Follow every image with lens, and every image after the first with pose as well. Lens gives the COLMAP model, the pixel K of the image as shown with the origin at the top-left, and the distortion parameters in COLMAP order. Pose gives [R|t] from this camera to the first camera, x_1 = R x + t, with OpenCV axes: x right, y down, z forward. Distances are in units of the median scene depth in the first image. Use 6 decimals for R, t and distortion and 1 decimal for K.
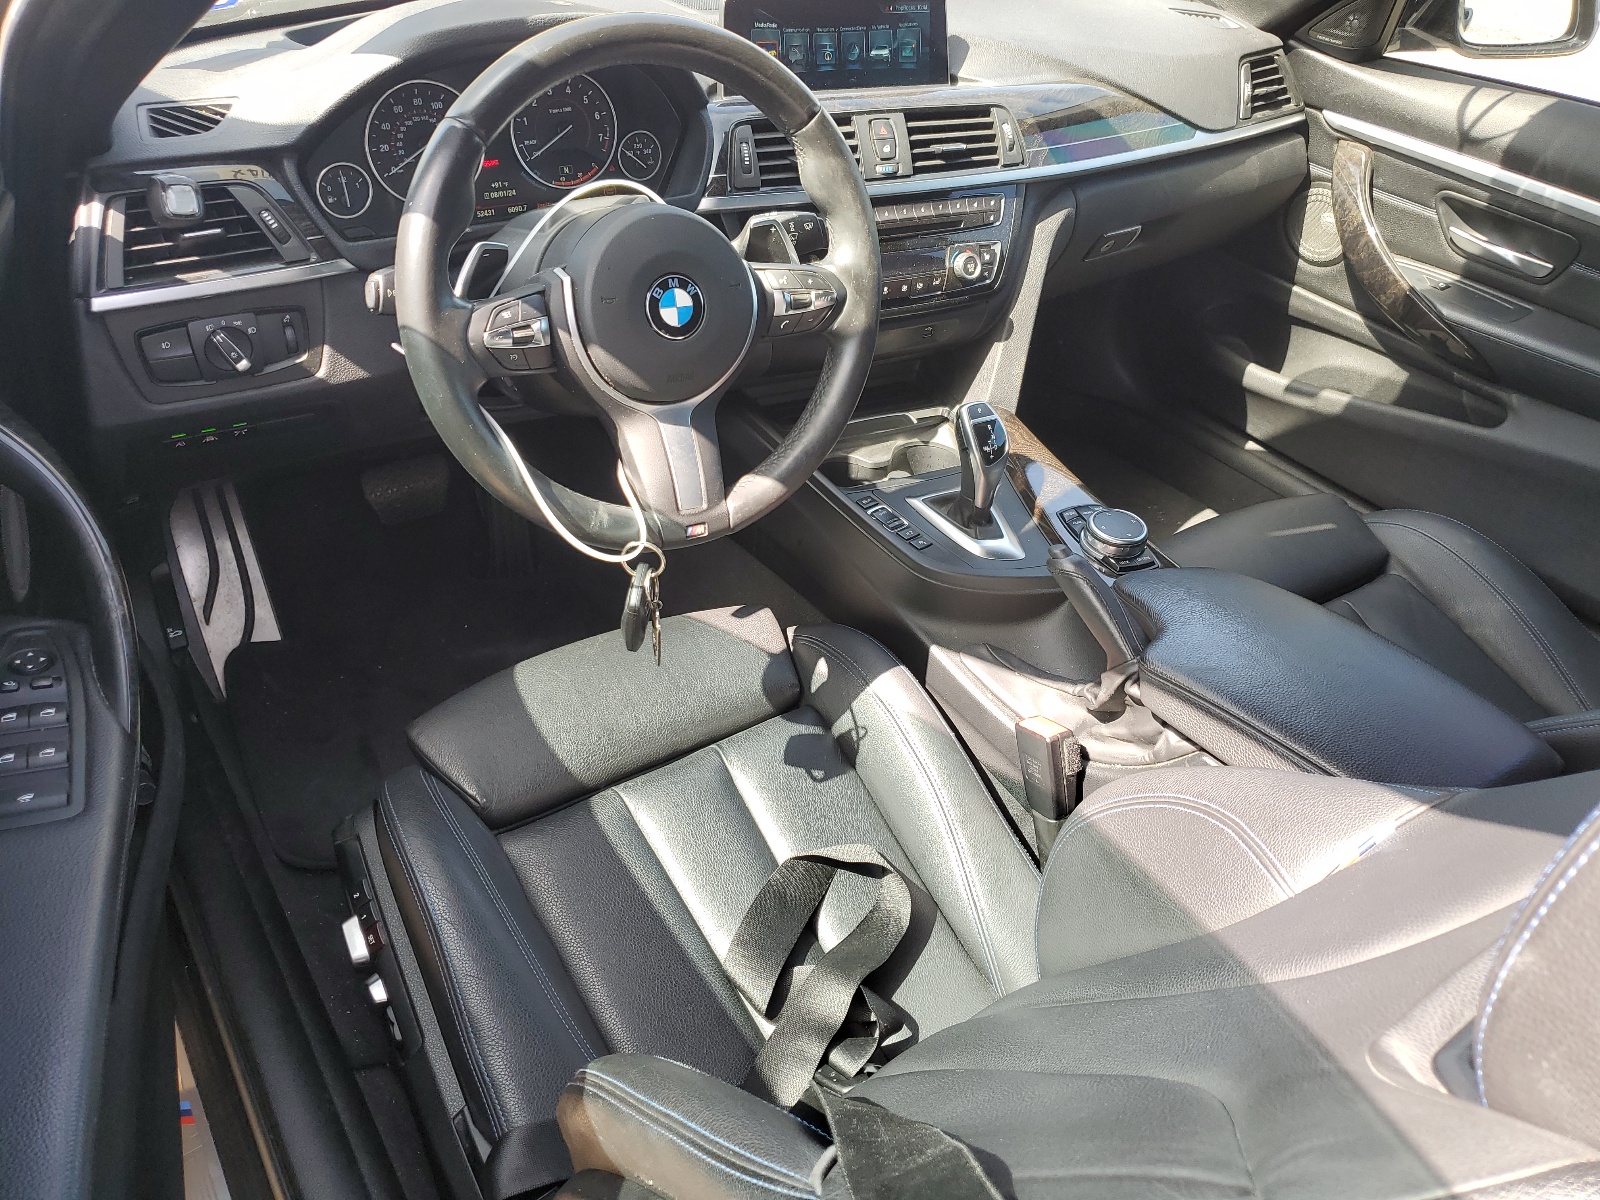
lens RADIAL K [[1207.6, 0, 800.0], [0, 1207.6, 600.0], [0, 0, 1]] dist [-0.001712, 0.000273]
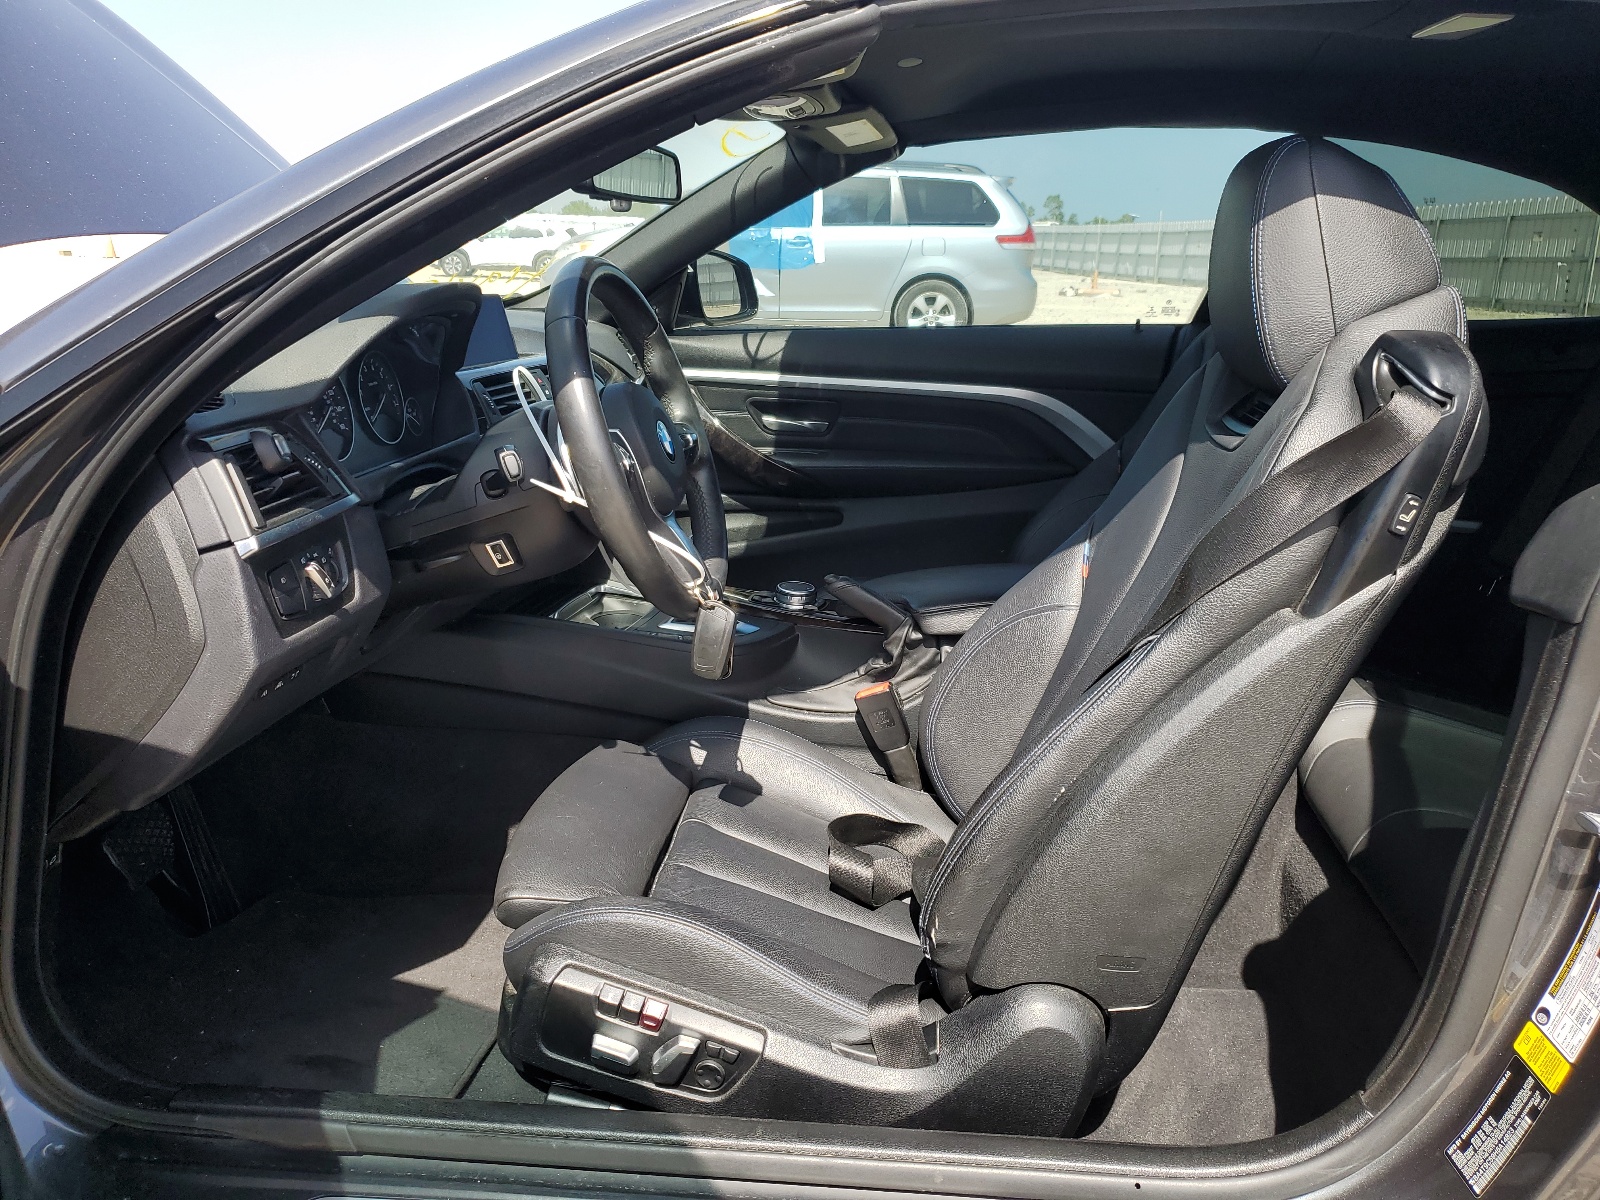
lens RADIAL K [[1207.6, 0, 800.0], [0, 1207.6, 600.0], [0, 0, 1]] dist [-0.001712, 0.000273]
pose [[0.639539, -0.269553, 0.719952, -0.645060], [0.491283, 0.863630, -0.113064, 0.099153], [-0.591296, 0.426009, 0.684752, 0.003542]]
